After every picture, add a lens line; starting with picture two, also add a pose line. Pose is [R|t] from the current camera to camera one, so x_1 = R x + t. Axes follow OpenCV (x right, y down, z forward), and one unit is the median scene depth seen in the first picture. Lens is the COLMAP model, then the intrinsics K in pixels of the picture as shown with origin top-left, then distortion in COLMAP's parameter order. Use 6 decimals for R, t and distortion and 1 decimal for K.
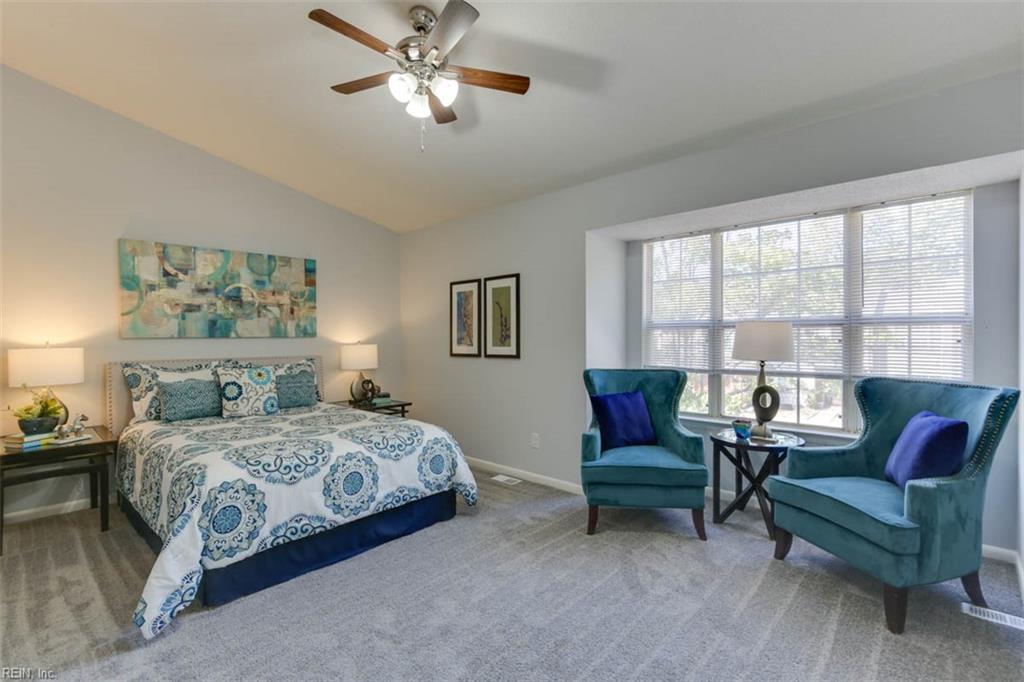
lens RADIAL K [[472.7, 0, 518.2], [0, 472.7, 340.6], [0, 0, 1]] dist [-0.013053, 0.005571]
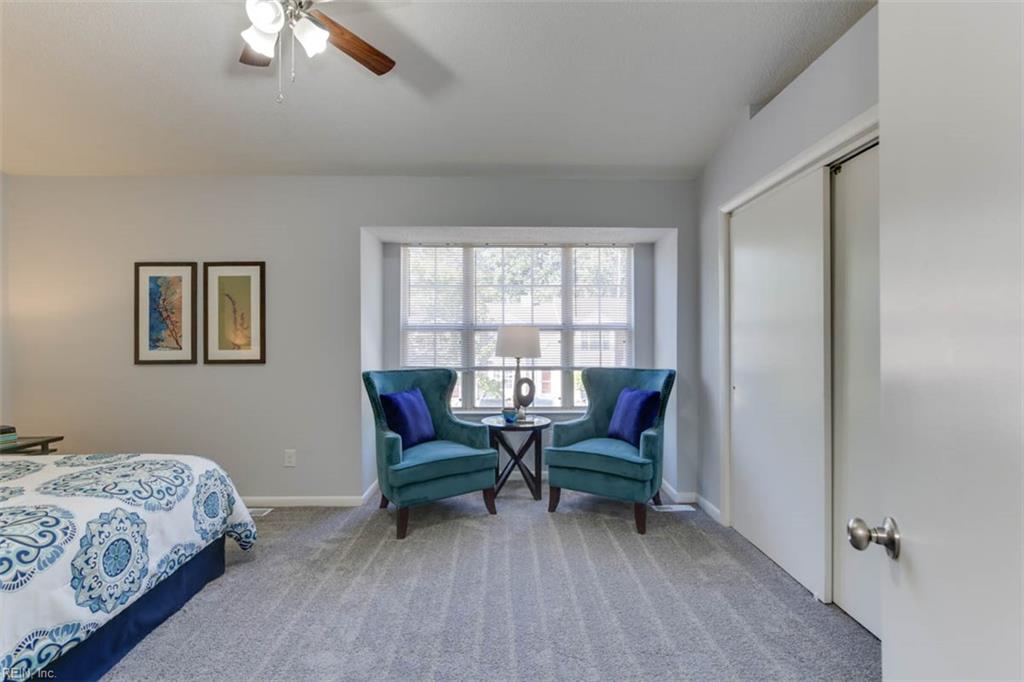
lens RADIAL K [[472.7, 0, 522.3], [0, 472.7, 340.3], [0, 0, 1]] dist [-0.013053, 0.005571]
pose [[0.715719, 0.002095, 0.698386, -0.326435], [0.003518, 0.999972, -0.006605, 0.004732], [-0.698380, 0.007184, 0.715691, 0.108204]]
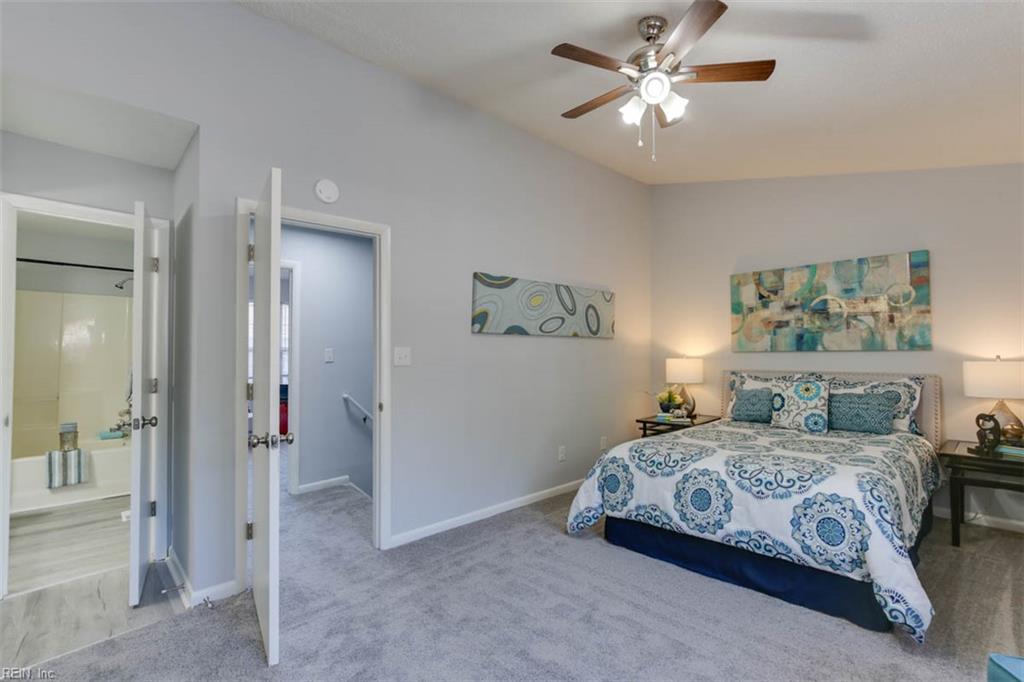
lens RADIAL K [[472.7, 0, 528.1], [0, 472.7, 352.3], [0, 0, 1]] dist [-0.013053, 0.005571]
pose [[-0.059245, -0.000909, -0.998243, 0.528201], [-0.001891, 0.999998, -0.000798, -0.002530], [0.998242, 0.001840, -0.059246, 0.564644]]
